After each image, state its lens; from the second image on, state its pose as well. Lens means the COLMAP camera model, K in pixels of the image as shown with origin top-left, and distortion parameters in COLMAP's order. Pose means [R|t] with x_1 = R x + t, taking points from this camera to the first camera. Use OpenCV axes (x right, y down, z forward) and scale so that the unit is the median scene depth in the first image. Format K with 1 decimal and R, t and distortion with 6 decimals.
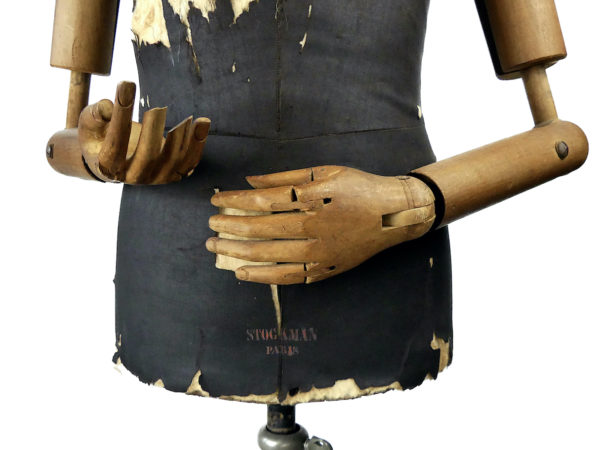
lens RADIAL K [[520.2, 0, 300.0], [0, 520.2, 225.0], [0, 0, 1]] dist [0.007787, 0.002692]
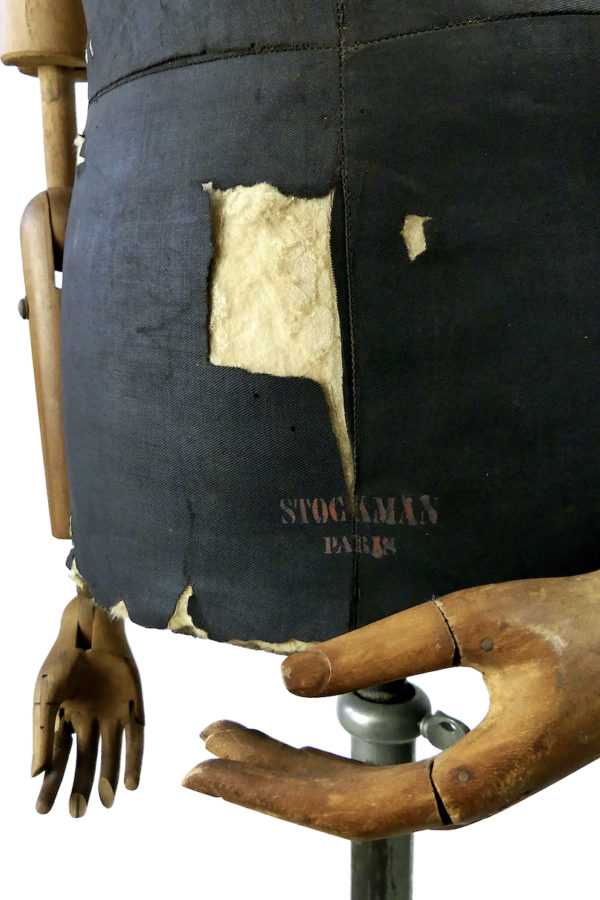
lens RADIAL K [[860.9, 0, 300.0], [0, 860.9, 450.0], [0, 0, 1]] dist [-0.053373, 0.003237]
pose [[0.989524, -0.003966, -0.144312, 0.021257], [0.020931, 0.993001, 0.116236, 0.073111], [0.142841, -0.118039, 0.982682, 0.280494]]
